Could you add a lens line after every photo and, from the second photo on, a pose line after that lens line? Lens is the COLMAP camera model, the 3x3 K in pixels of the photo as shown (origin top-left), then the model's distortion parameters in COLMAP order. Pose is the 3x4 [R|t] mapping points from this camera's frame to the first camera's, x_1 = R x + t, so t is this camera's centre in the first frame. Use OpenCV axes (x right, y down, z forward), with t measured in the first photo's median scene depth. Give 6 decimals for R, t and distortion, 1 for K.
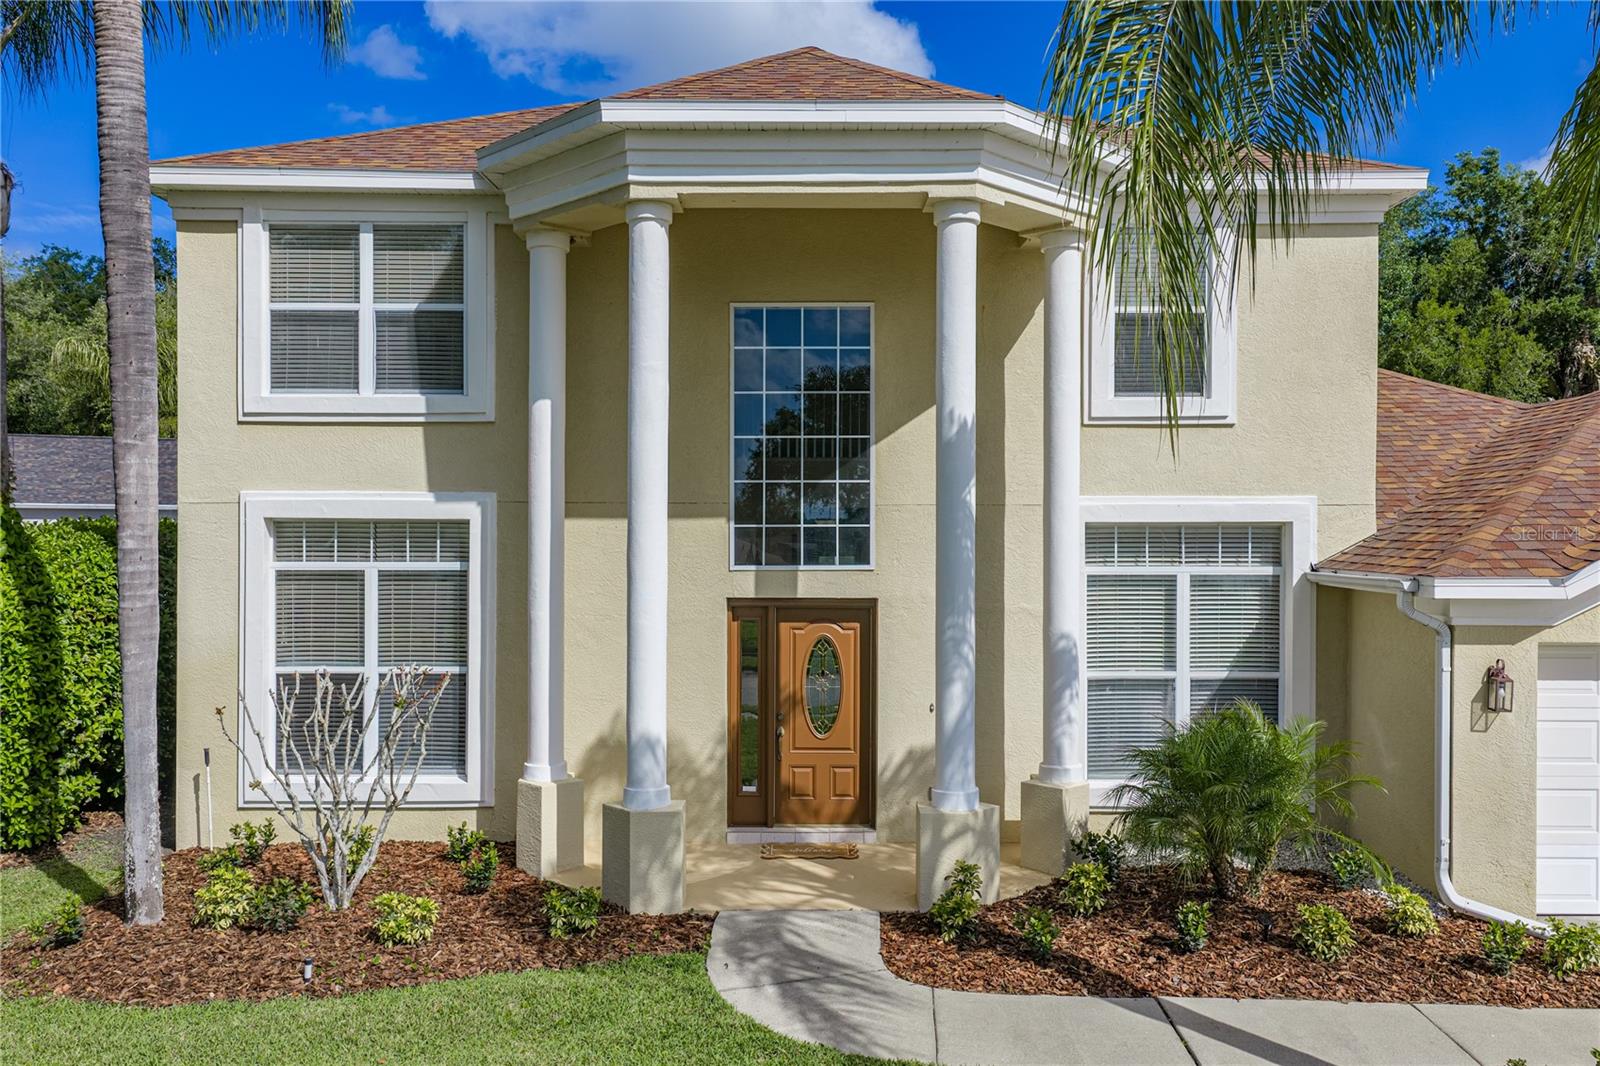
lens RADIAL K [[1317.4, 0, 800.0], [0, 1317.4, 533.0], [0, 0, 1]] dist [0.022132, -0.004624]
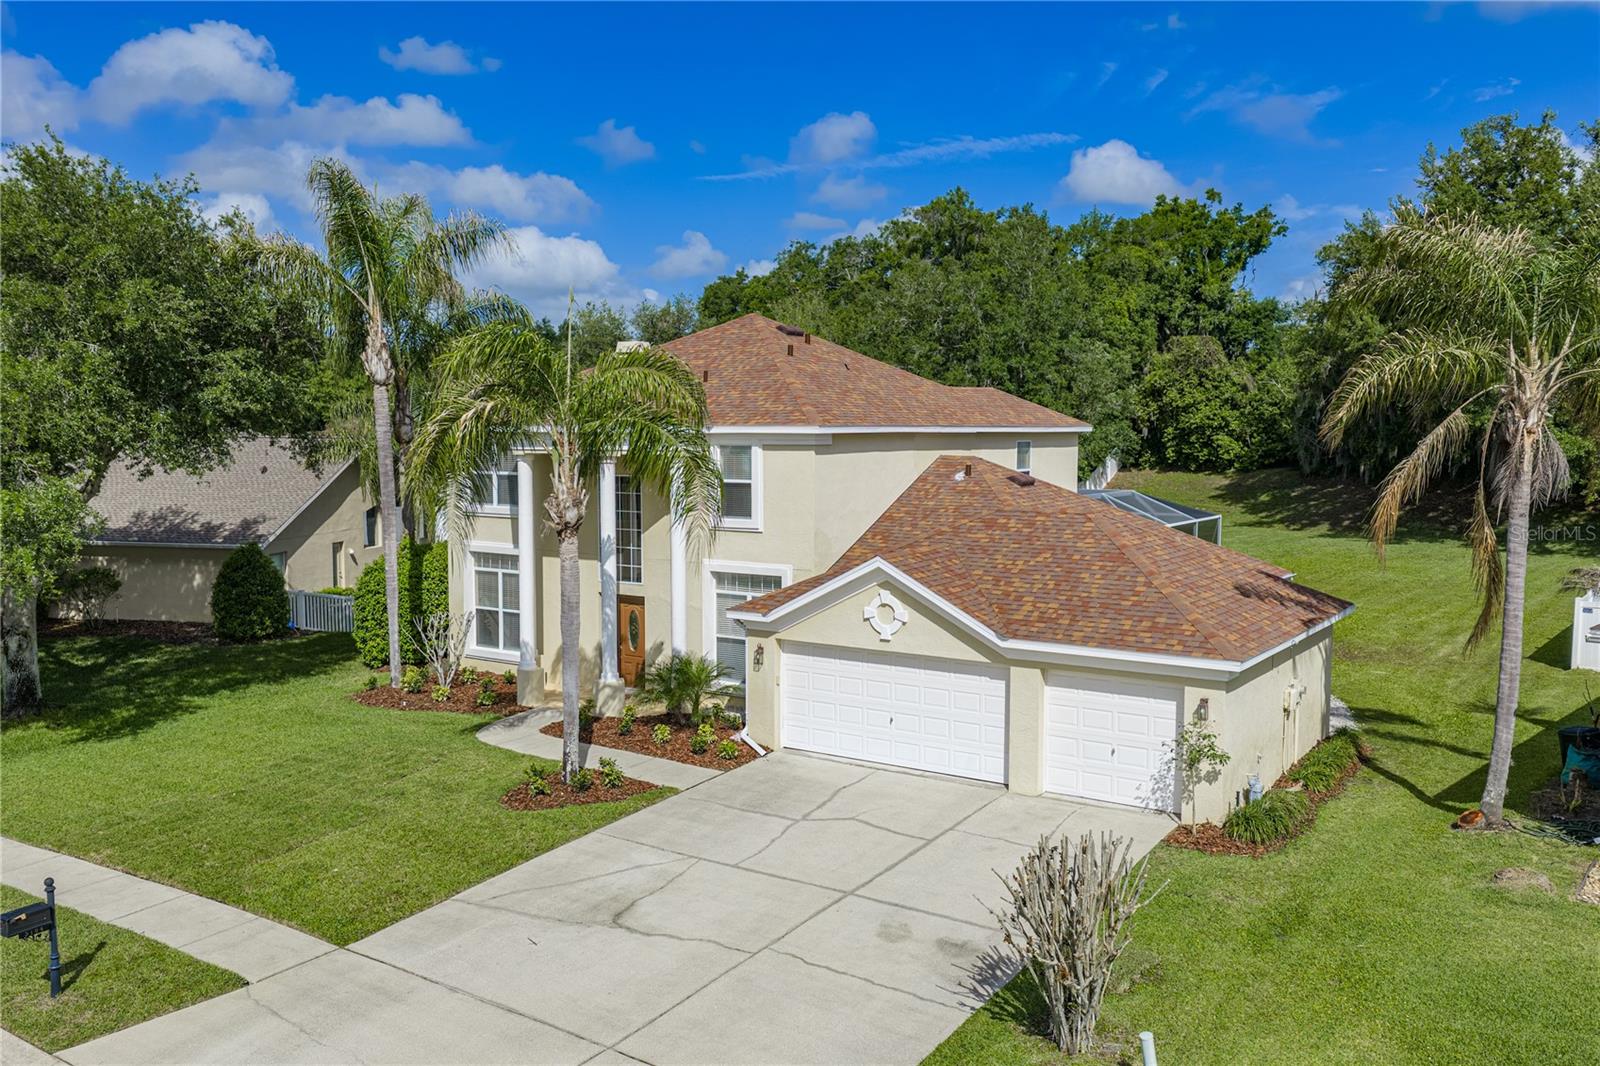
lens RADIAL K [[1297.9, 0, 798.7], [0, 1297.9, 540.3], [0, 0, 1]] dist [0.014111, 0.010025]
pose [[0.832227, 0.046894, -0.552449, 1.619083], [-0.003019, 0.996785, 0.080063, -0.247857], [0.554427, -0.064963, 0.829693, -0.824933]]
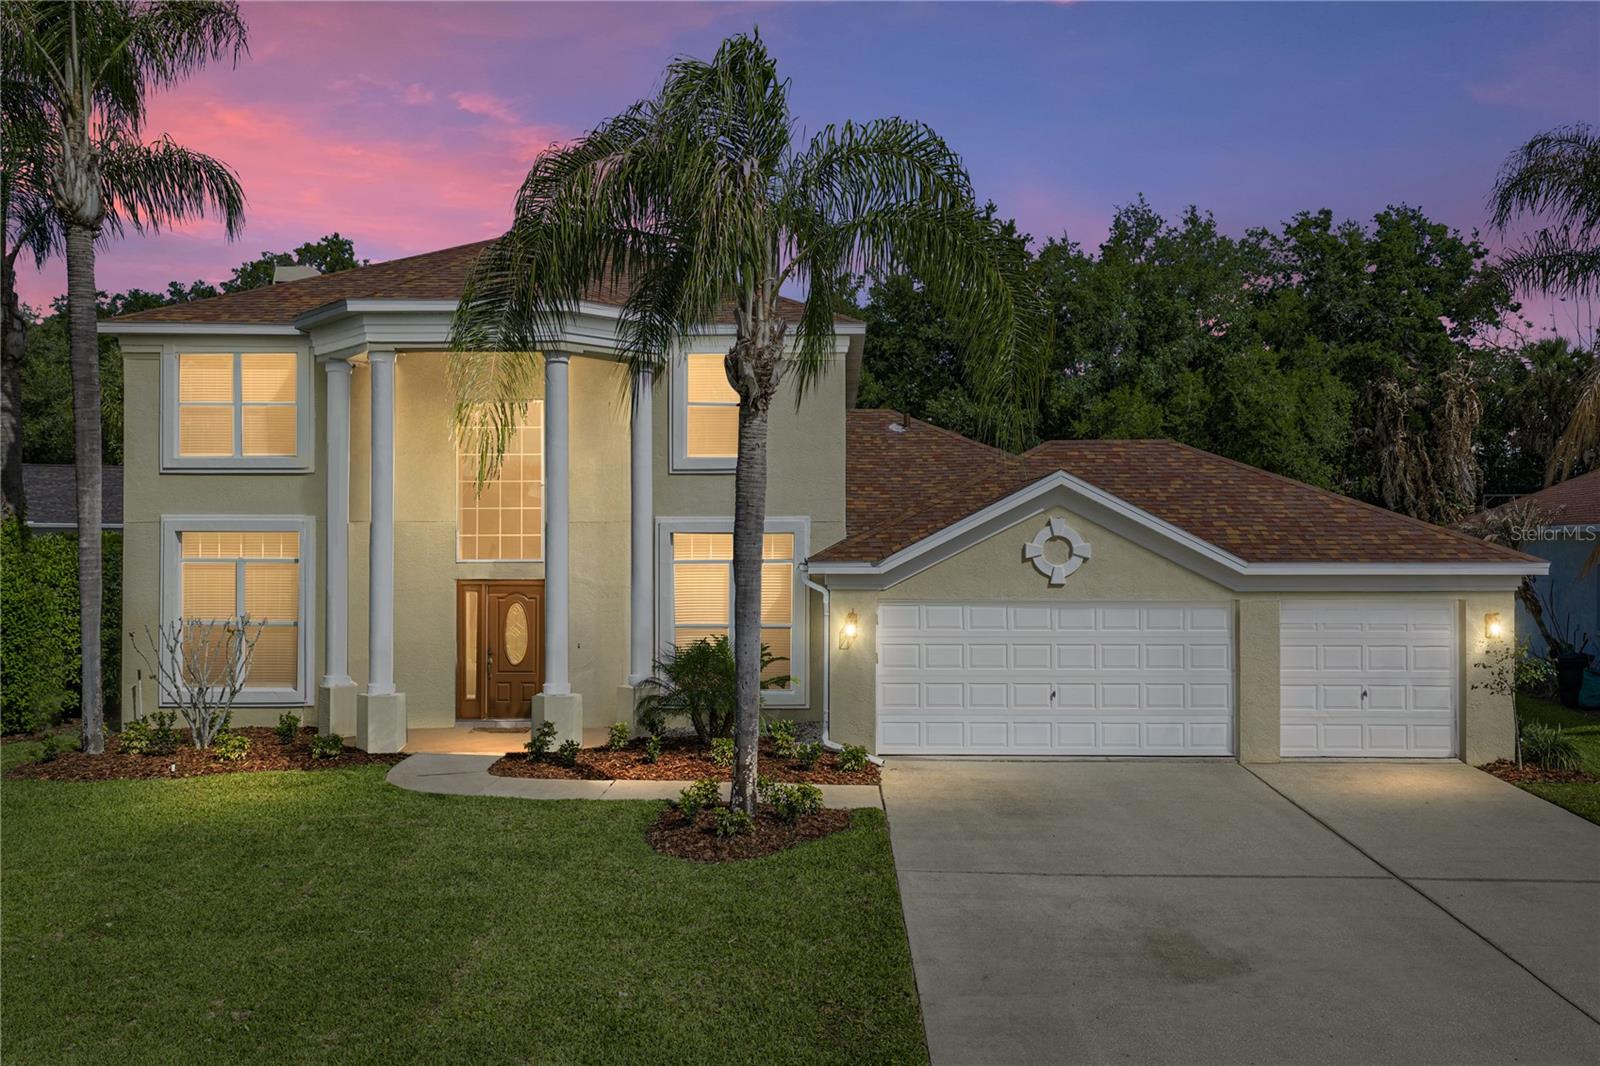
lens RADIAL K [[1317.4, 0, 800.0], [0, 1317.4, 533.0], [0, 0, 1]] dist [0.022132, -0.004624]
pose [[0.999833, -0.002299, -0.018140, 0.408245], [0.002036, 0.999893, -0.014469, 0.016345], [0.018171, 0.014430, 0.999731, -0.644415]]
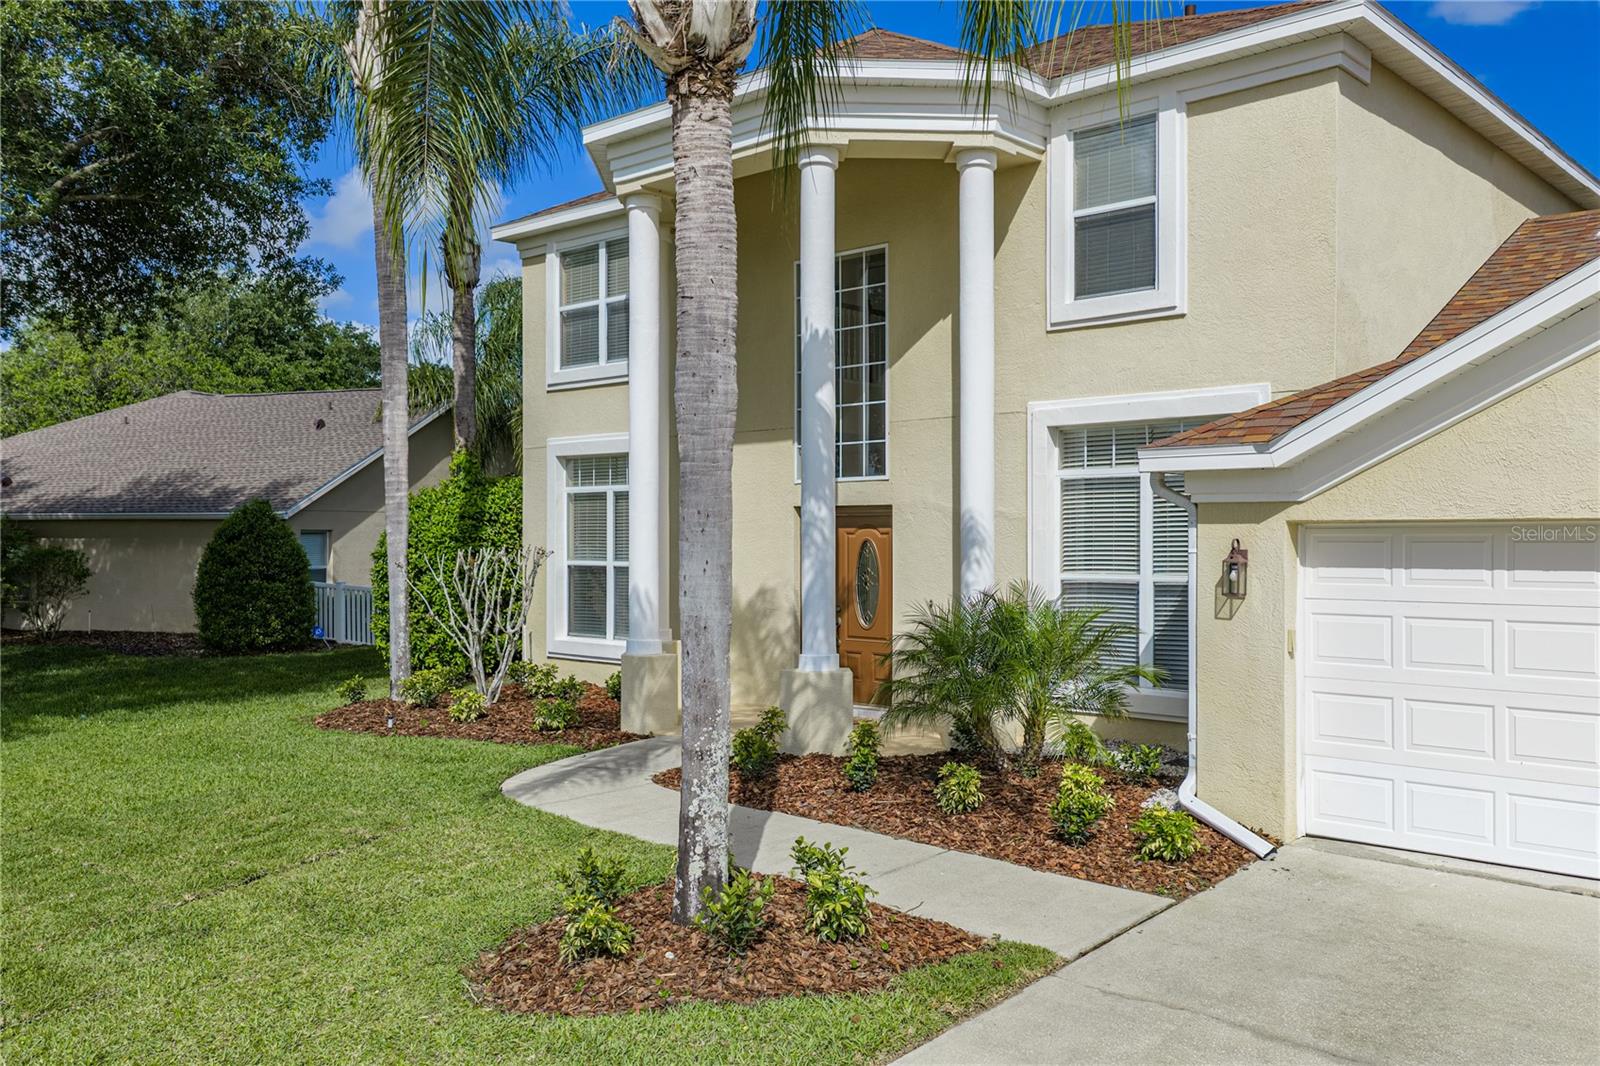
lens RADIAL K [[1324.6, 0, 792.2], [0, 1324.6, 532.0], [0, 0, 1]] dist [0.019171, -0.000720]
pose [[0.737637, -0.003617, -0.675187, 0.764361], [-0.000703, 0.999981, -0.006125, 0.080284], [0.675197, 0.004993, 0.737621, 0.105818]]
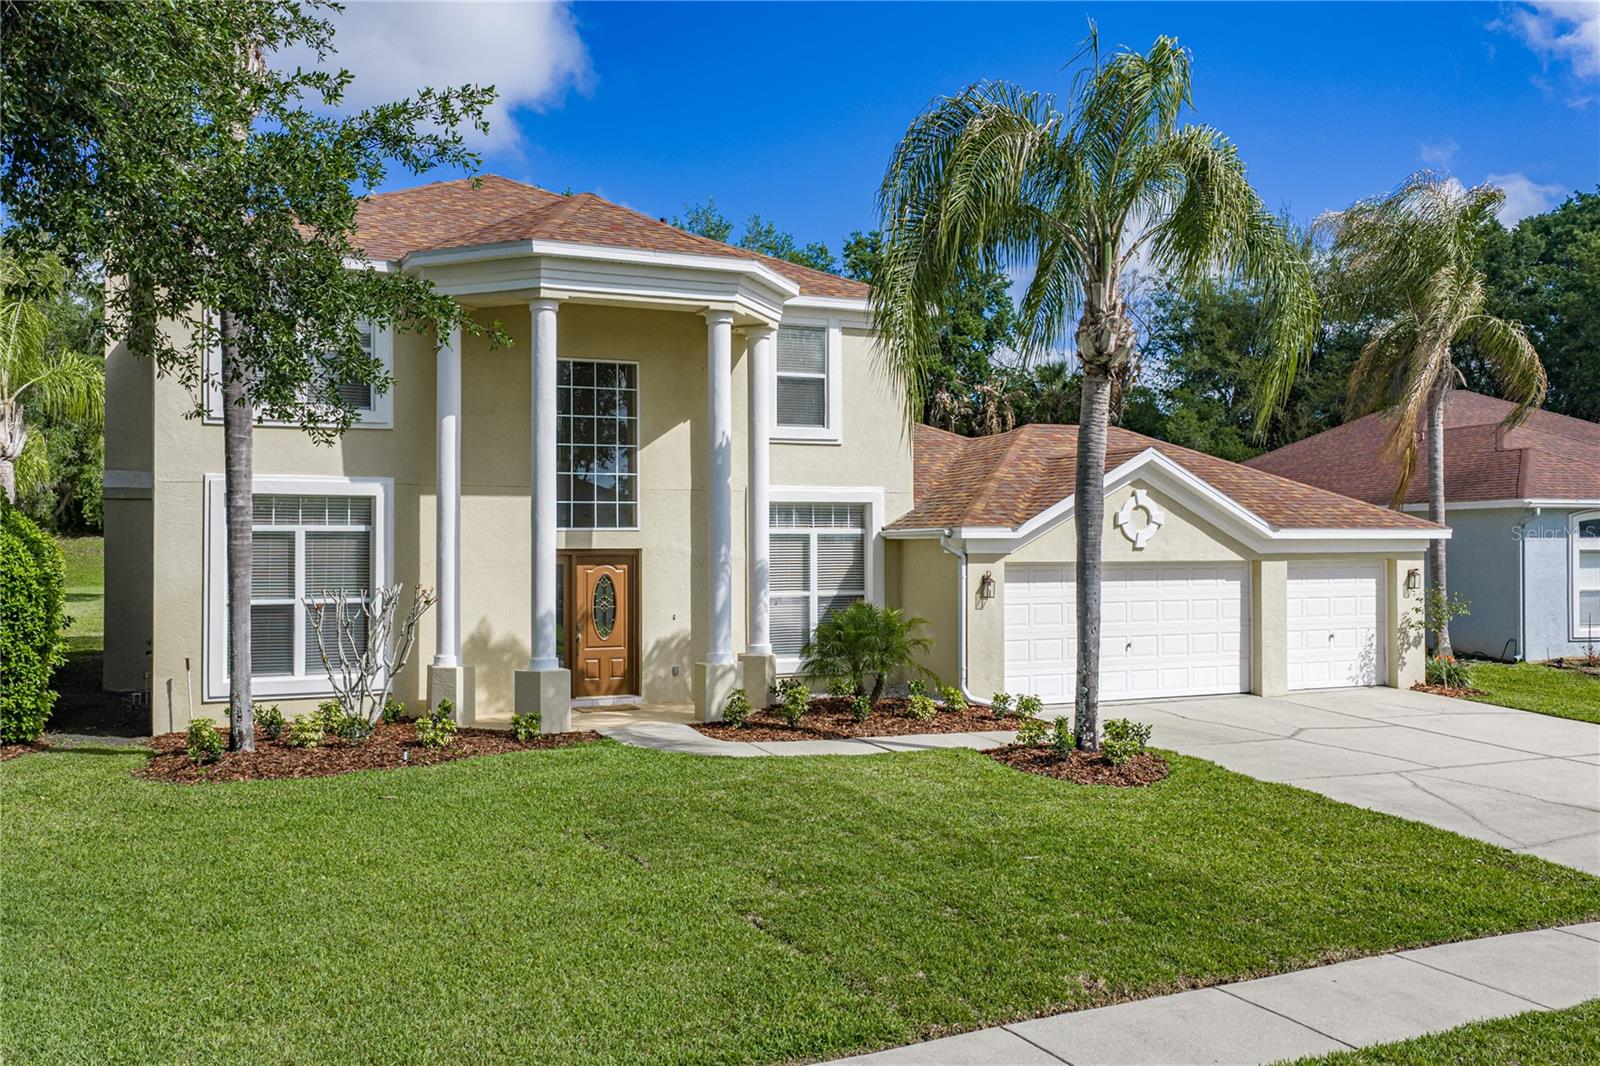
lens RADIAL K [[1364.1, 0, 760.5], [0, 1364.1, 533.6], [0, 0, 1]] dist [0.021893, 0.001889]
pose [[0.911518, -0.000484, 0.411260, -0.484853], [0.007548, 0.999851, -0.015554, 0.058315], [-0.411191, 0.017282, 0.911386, -0.550650]]
